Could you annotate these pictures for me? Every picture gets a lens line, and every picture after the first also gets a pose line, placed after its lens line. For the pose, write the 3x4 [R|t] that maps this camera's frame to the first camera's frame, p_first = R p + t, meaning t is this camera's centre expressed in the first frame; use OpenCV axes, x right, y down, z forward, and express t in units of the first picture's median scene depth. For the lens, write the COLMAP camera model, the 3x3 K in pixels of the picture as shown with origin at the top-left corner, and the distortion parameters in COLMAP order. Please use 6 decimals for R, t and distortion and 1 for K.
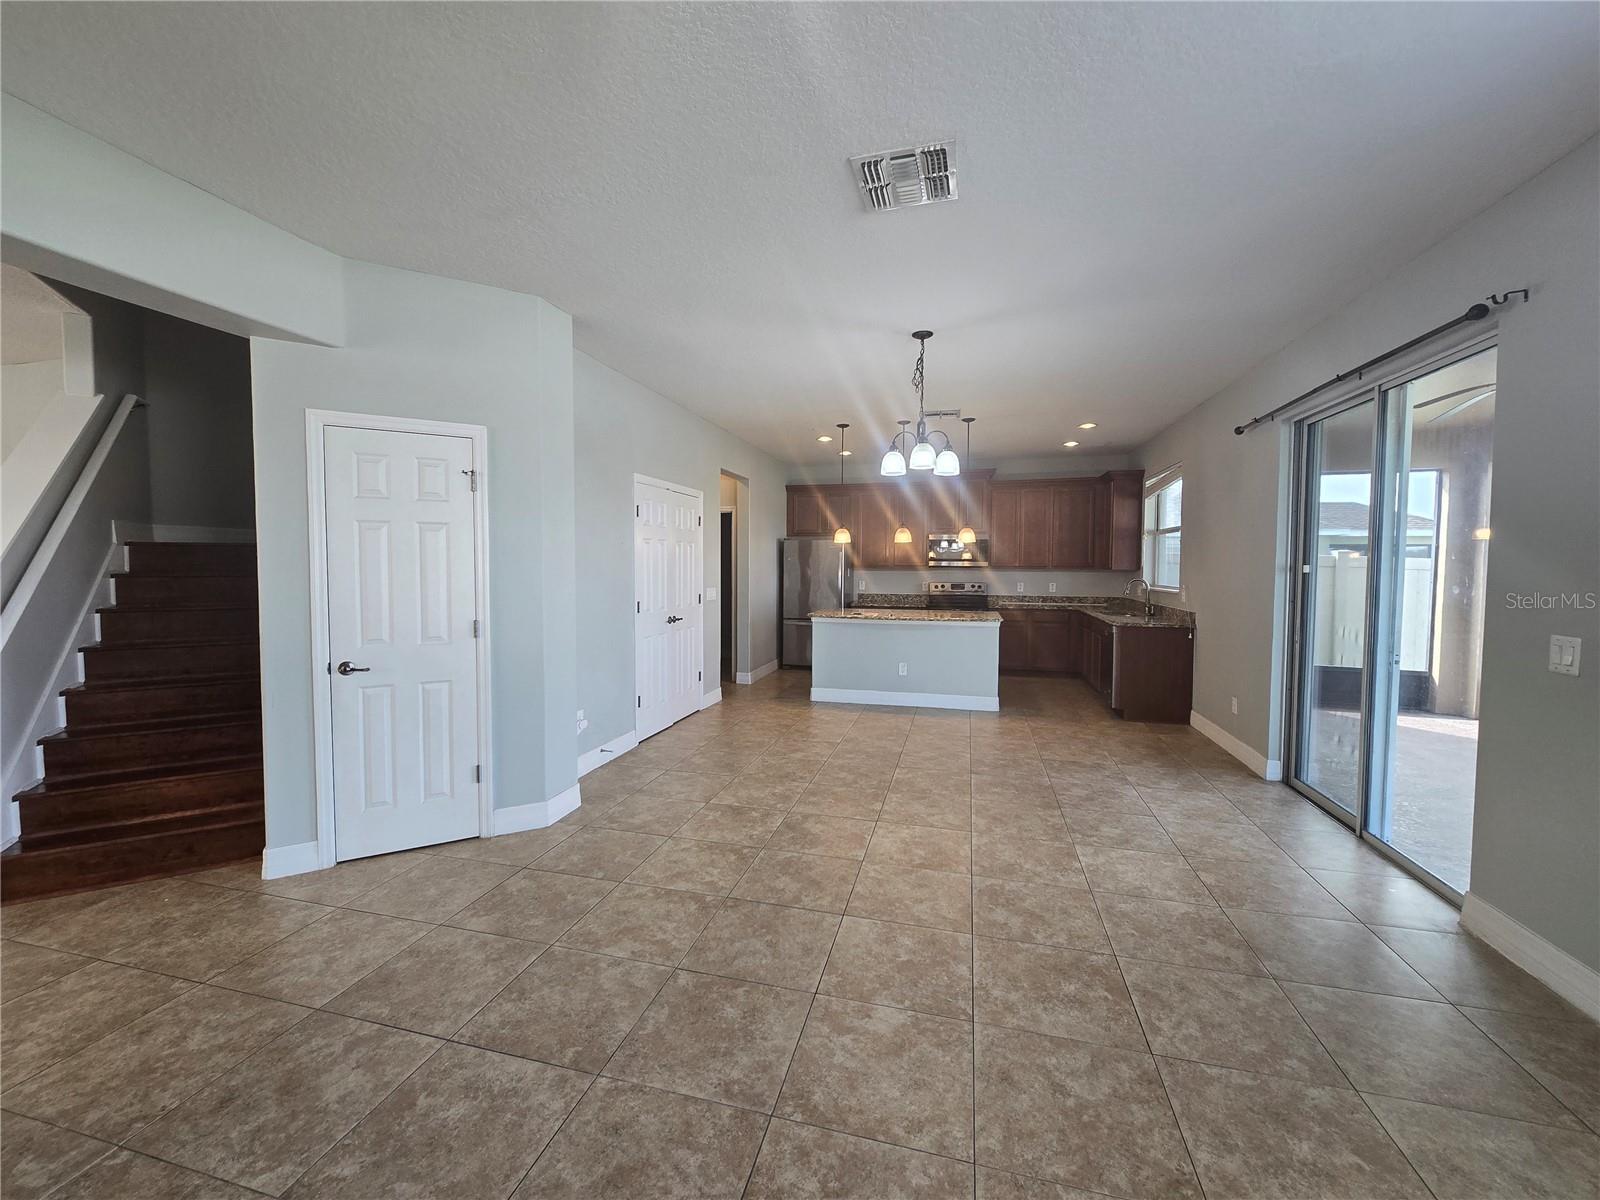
lens RADIAL K [[657.5, 0, 791.7], [0, 657.5, 594.0], [0, 0, 1]] dist [-0.001366, 0.001143]
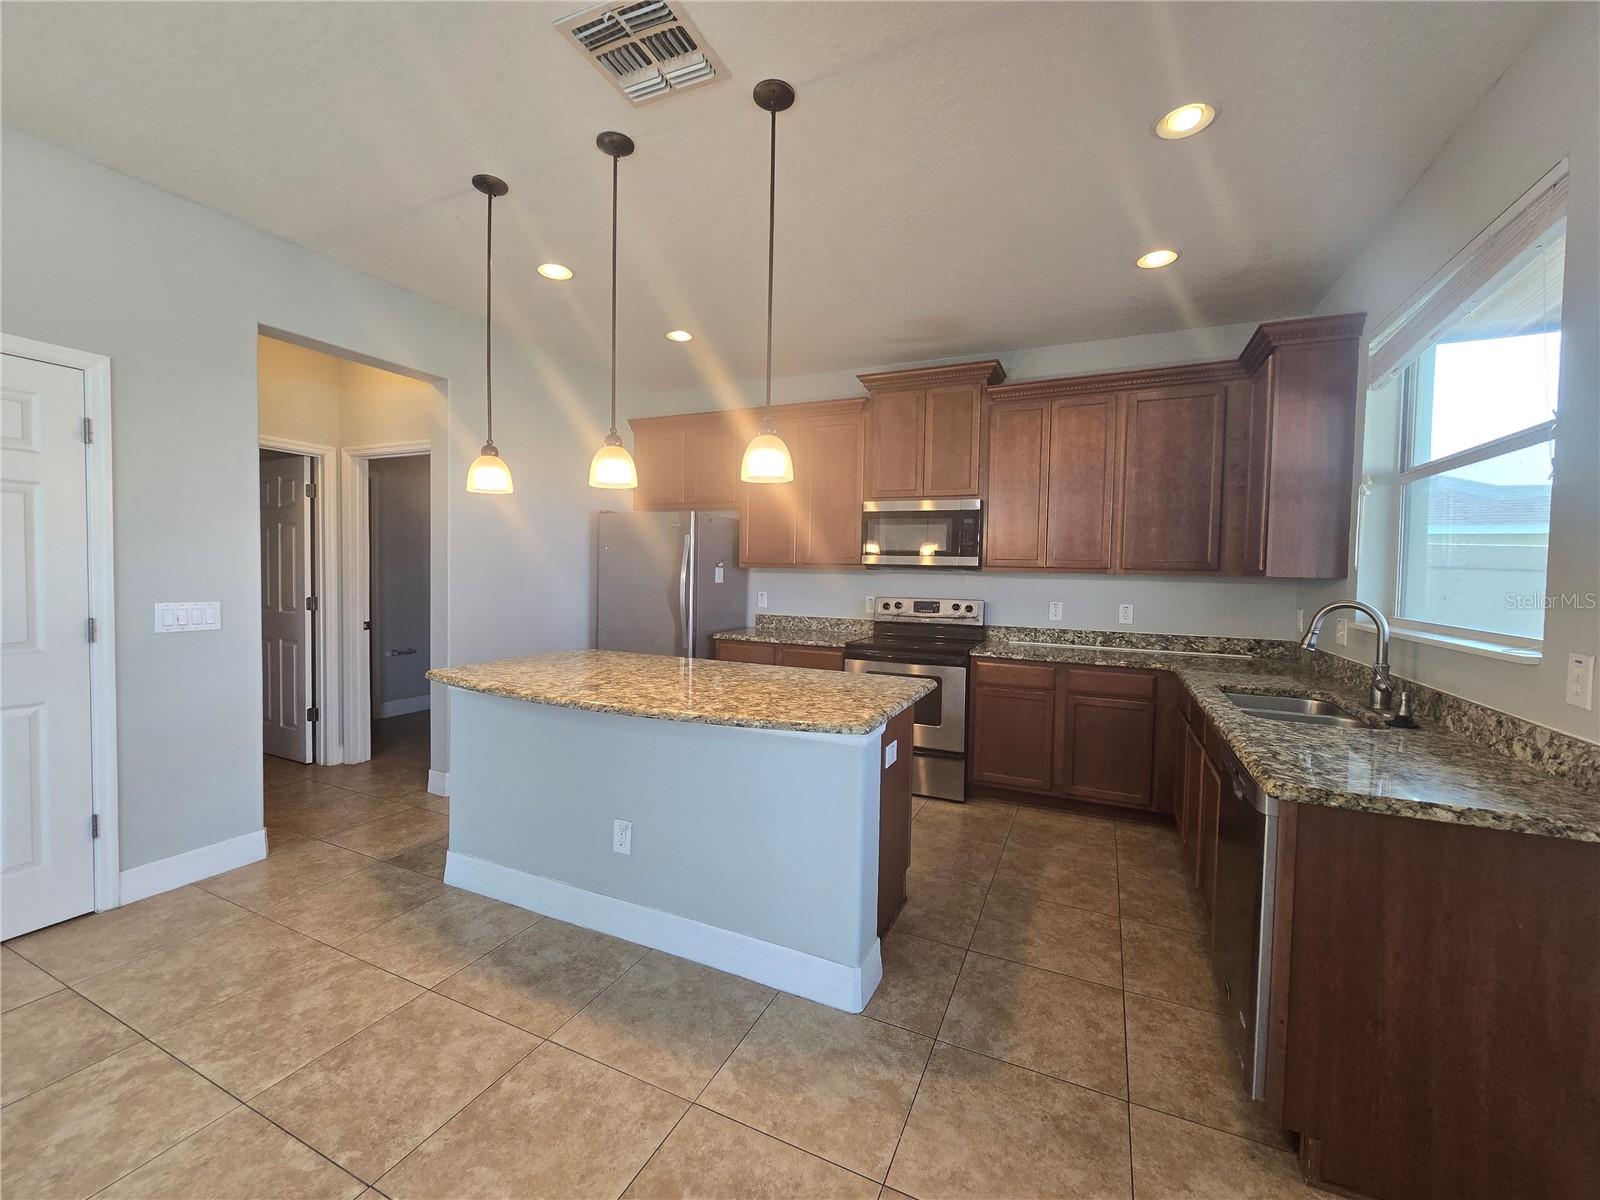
lens RADIAL K [[657.5, 0, 777.5], [0, 657.5, 588.2], [0, 0, 1]] dist [-0.001366, 0.001143]
pose [[0.981263, 0.018703, -0.191765, 0.510500], [-0.020791, 0.999744, -0.008885, -0.039776], [0.191550, 0.012705, 0.981401, 1.035615]]
